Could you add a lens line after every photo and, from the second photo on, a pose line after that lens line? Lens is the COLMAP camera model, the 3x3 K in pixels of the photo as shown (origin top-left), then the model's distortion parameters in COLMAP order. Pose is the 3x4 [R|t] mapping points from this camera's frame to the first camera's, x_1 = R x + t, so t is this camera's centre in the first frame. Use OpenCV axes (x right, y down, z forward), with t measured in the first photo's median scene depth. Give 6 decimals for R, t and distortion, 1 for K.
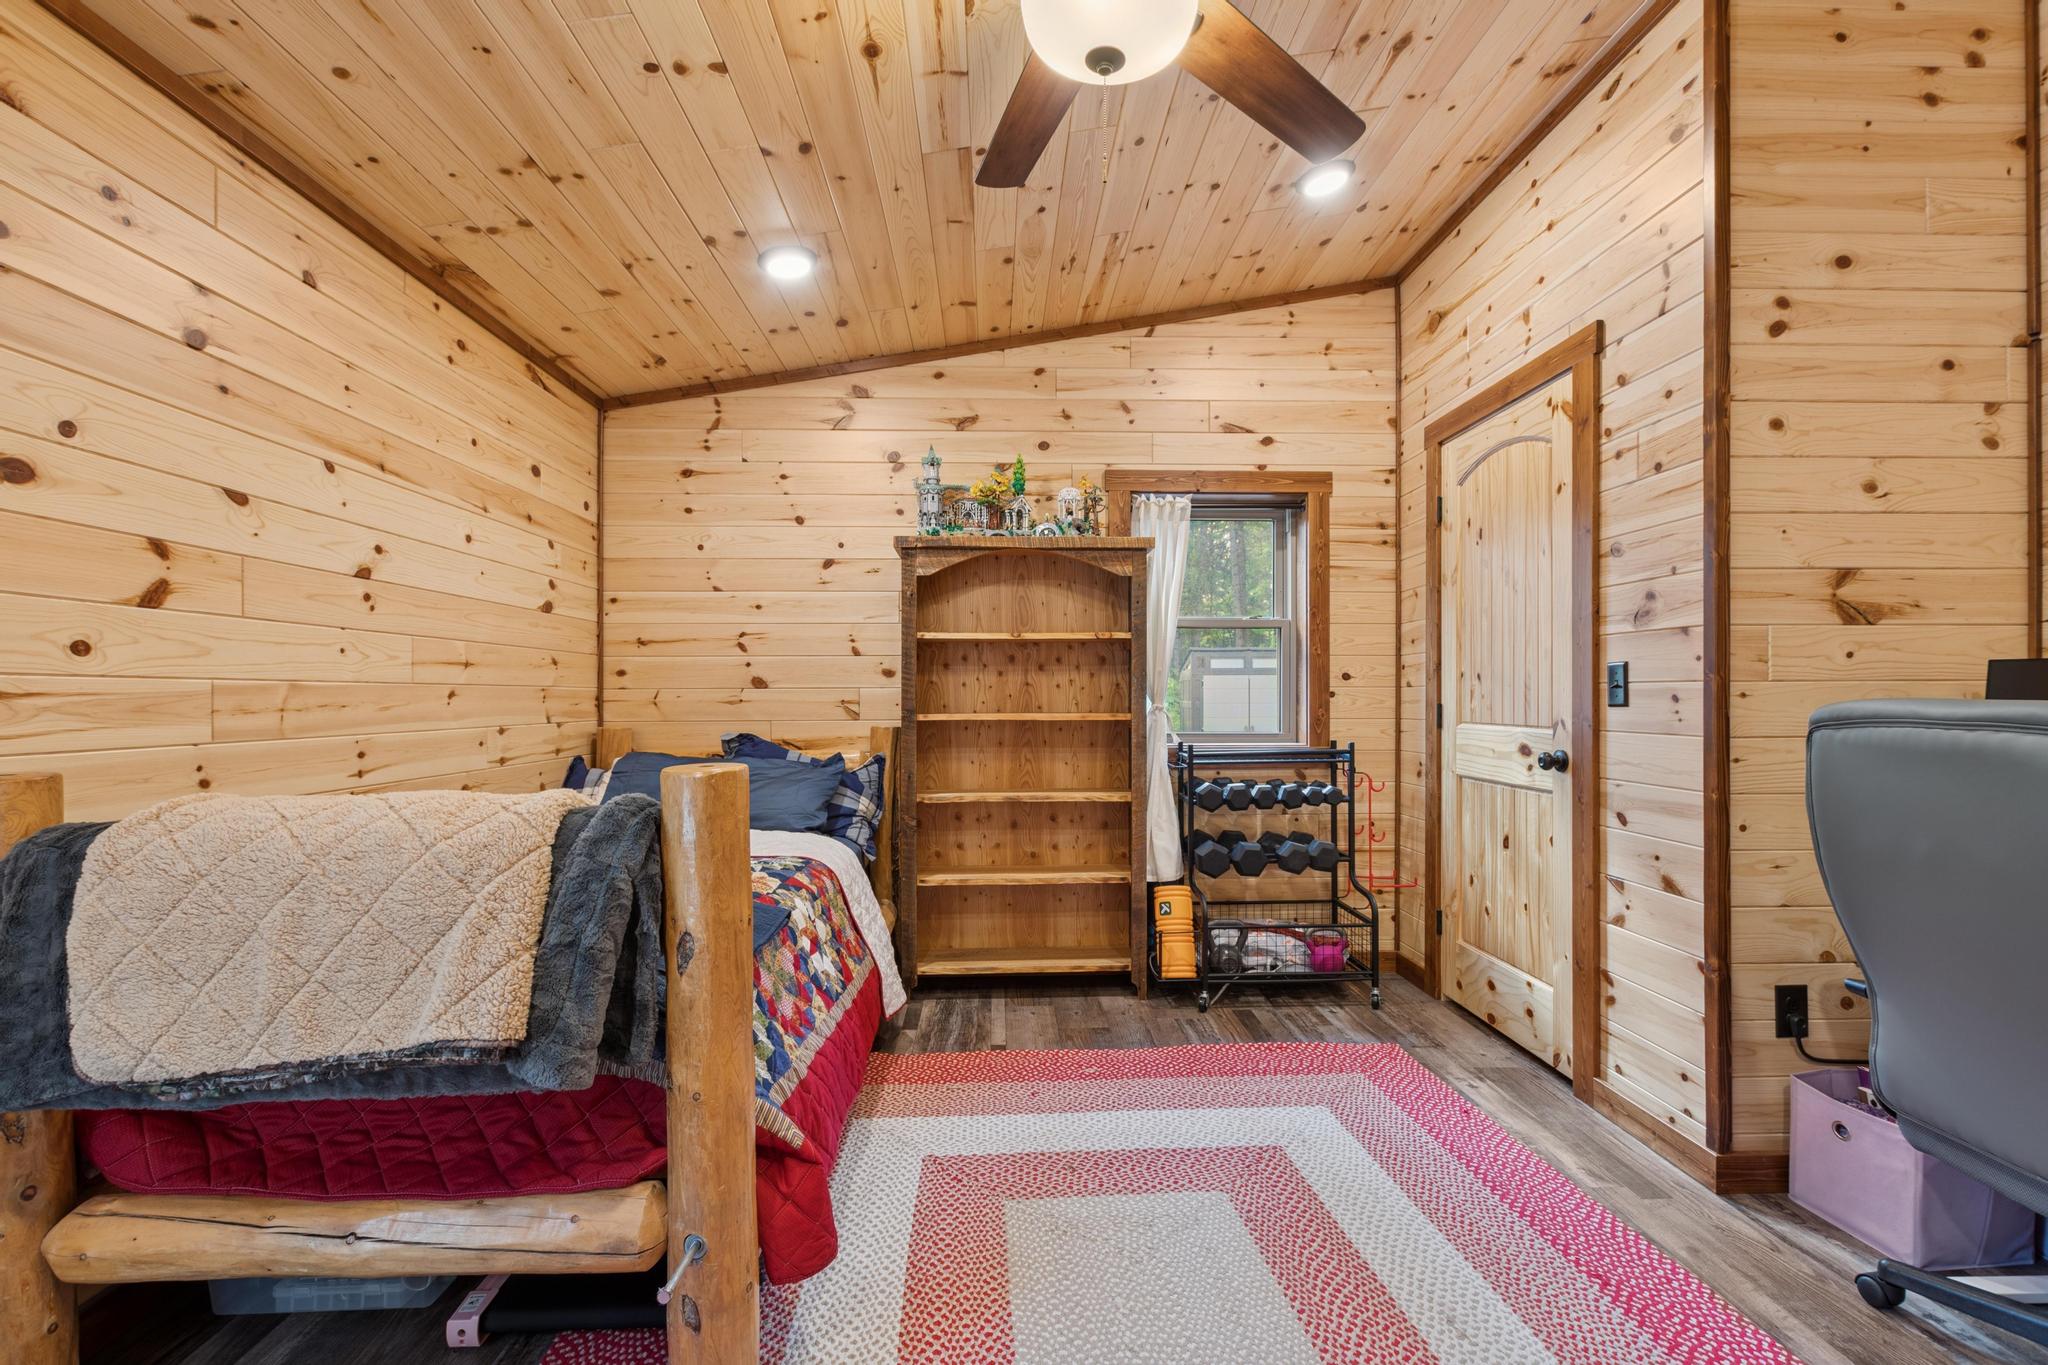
lens RADIAL K [[888.0, 0, 1028.3], [0, 888.0, 697.8], [0, 0, 1]] dist [0.003581, -0.000688]
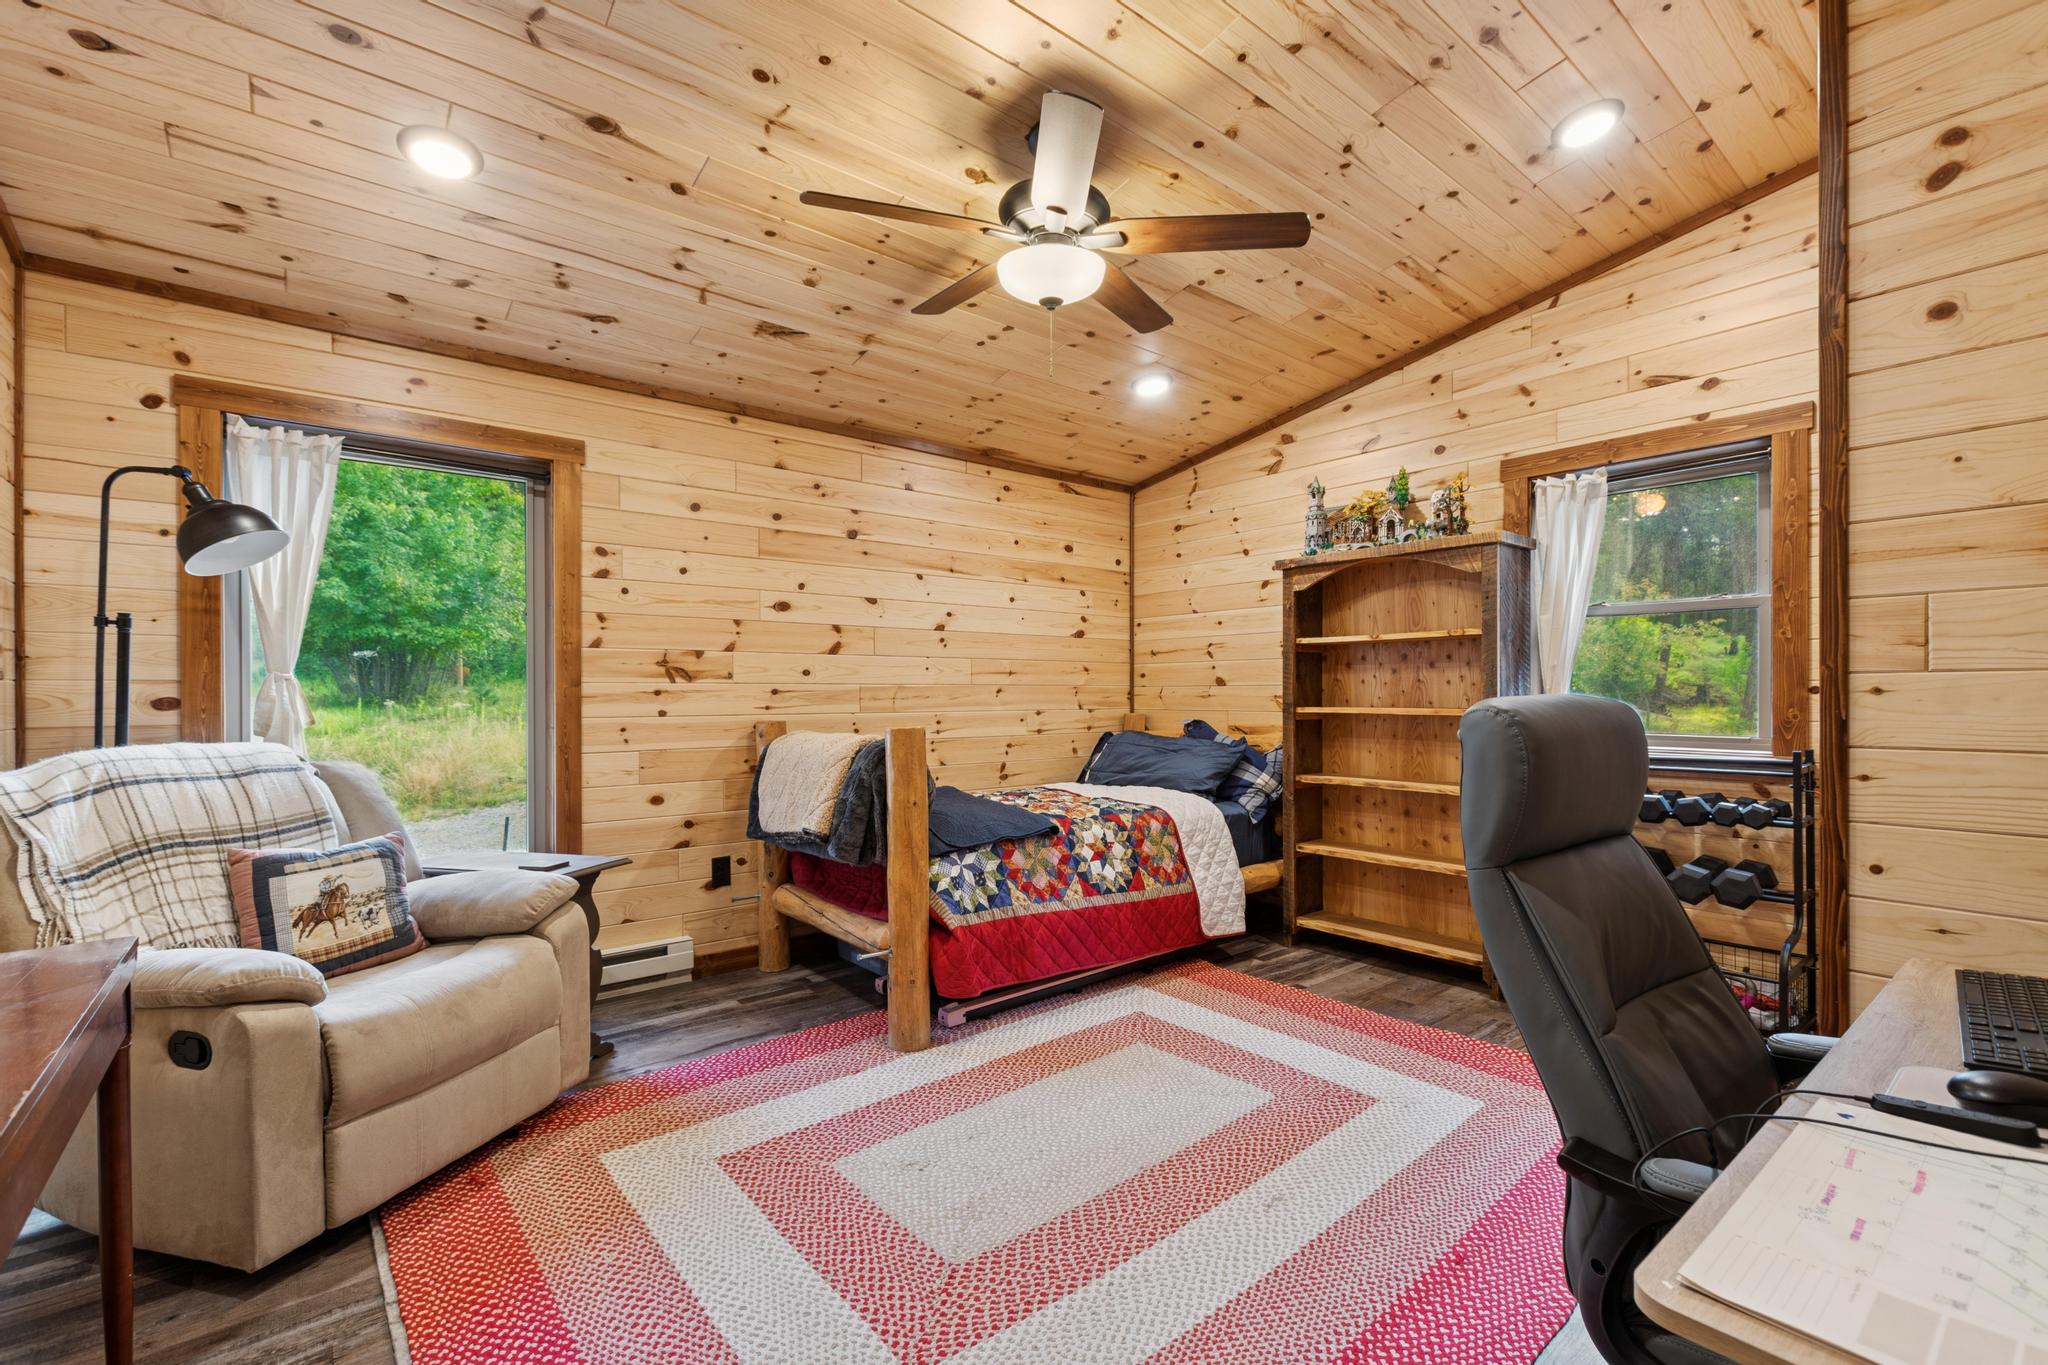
lens RADIAL K [[888.0, 0, 1028.3], [0, 888.0, 697.8], [0, 0, 1]] dist [0.003581, -0.000688]
pose [[0.606407, 0.005661, -0.795134, 0.573464], [-0.001463, 0.999981, 0.006004, -0.000520], [0.795153, -0.002478, 0.606404, -0.008985]]
